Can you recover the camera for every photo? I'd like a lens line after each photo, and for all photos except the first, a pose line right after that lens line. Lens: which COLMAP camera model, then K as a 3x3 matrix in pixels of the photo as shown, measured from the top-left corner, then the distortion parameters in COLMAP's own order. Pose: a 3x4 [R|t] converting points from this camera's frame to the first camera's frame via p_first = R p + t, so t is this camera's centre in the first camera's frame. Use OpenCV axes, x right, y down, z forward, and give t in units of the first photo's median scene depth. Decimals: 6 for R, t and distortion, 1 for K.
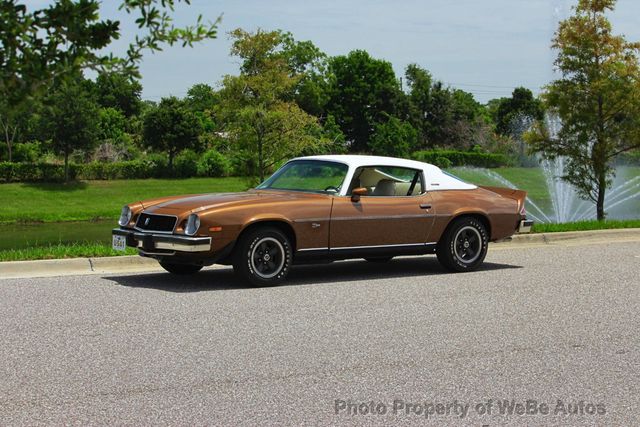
lens RADIAL K [[1759.8, 0, 320.0], [0, 1759.8, 213.5], [0, 0, 1]] dist [-0.520085, 1.664336]
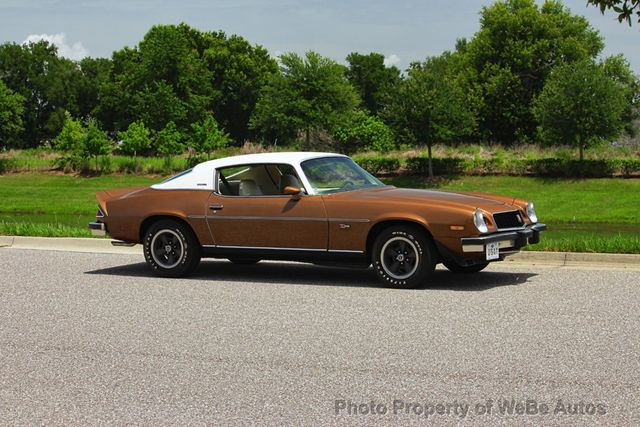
lens RADIAL K [[1759.8, 0, 320.0], [0, 1759.8, 213.5], [0, 0, 1]] dist [-0.520085, 1.664336]
pose [[0.467006, 0.051180, -0.882772, 0.723063], [-0.039937, 0.998526, 0.036763, -0.029162], [0.883352, 0.018087, 0.468362, 0.463633]]
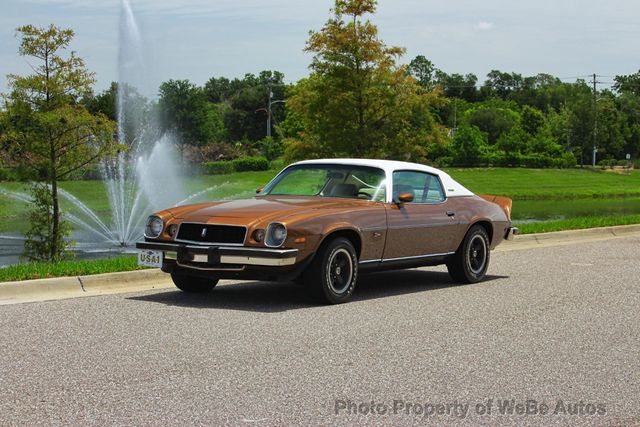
lens RADIAL K [[1759.8, 0, 320.0], [0, 1759.8, 213.5], [0, 0, 1]] dist [-0.520085, 1.664336]
pose [[0.934933, -0.007965, 0.354735, -0.281167], [0.011393, 0.999906, -0.007575, 0.001792], [-0.354642, 0.011124, 0.934936, 0.127666]]
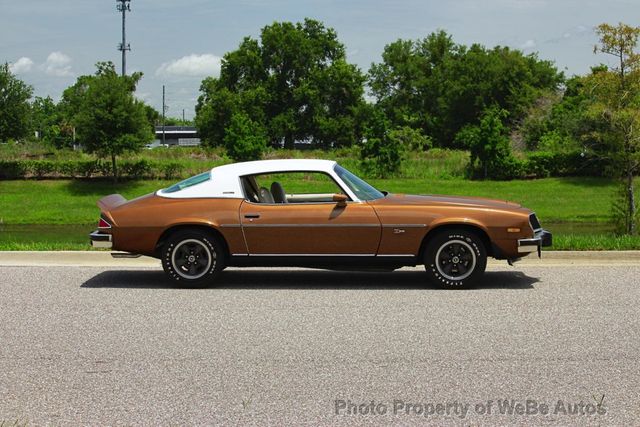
lens RADIAL K [[1759.8, 0, 320.0], [0, 1759.8, 213.5], [0, 0, 1]] dist [-0.520085, 1.664336]
pose [[0.816823, 0.038304, -0.575616, 0.478426], [-0.033083, 0.999261, 0.019549, -0.018216], [0.575939, 0.003075, 0.817487, 0.166616]]
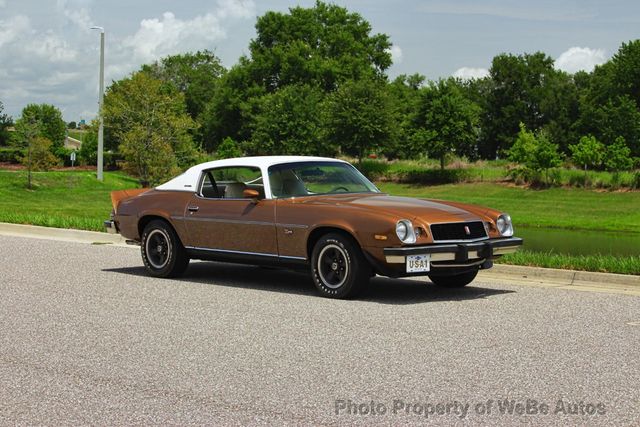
lens RADIAL K [[1759.8, 0, 320.0], [0, 1759.8, 213.5], [0, 0, 1]] dist [-0.520085, 1.664336]
pose [[0.154673, 0.054373, -0.986468, 0.790512], [-0.062145, 0.997043, 0.045212, -0.038175], [0.986009, 0.054311, 0.157594, 0.725959]]
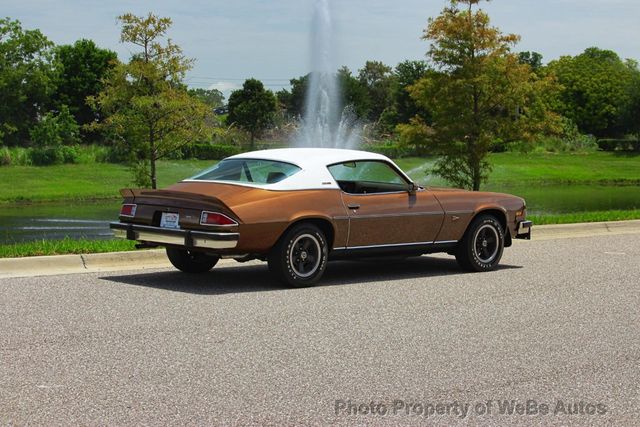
lens RADIAL K [[1759.8, 0, 320.0], [0, 1759.8, 213.5], [0, 0, 1]] dist [-0.520085, 1.664336]
pose [[0.980450, 0.005366, 0.196693, -0.163677], [-0.006343, 0.999970, 0.004338, -0.001033], [-0.196664, -0.005500, 0.980455, 0.055809]]
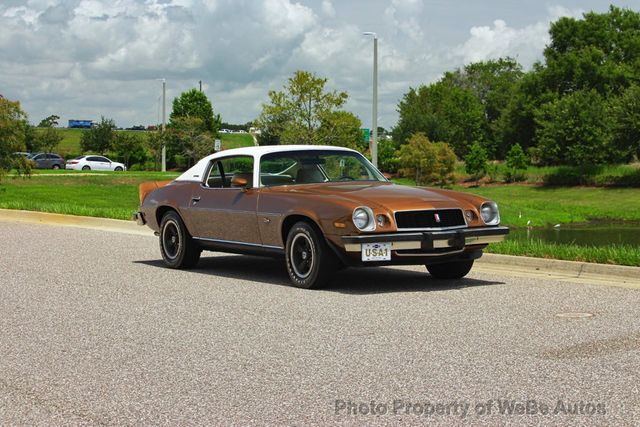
lens RADIAL K [[1759.8, 0, 320.0], [0, 1759.8, 213.5], [0, 0, 1]] dist [-0.520085, 1.664336]
pose [[-0.047328, 0.048217, -0.997715, 0.782742], [-0.050239, 0.997455, 0.050588, -0.037009], [0.997615, 0.052518, -0.044785, 0.885227]]
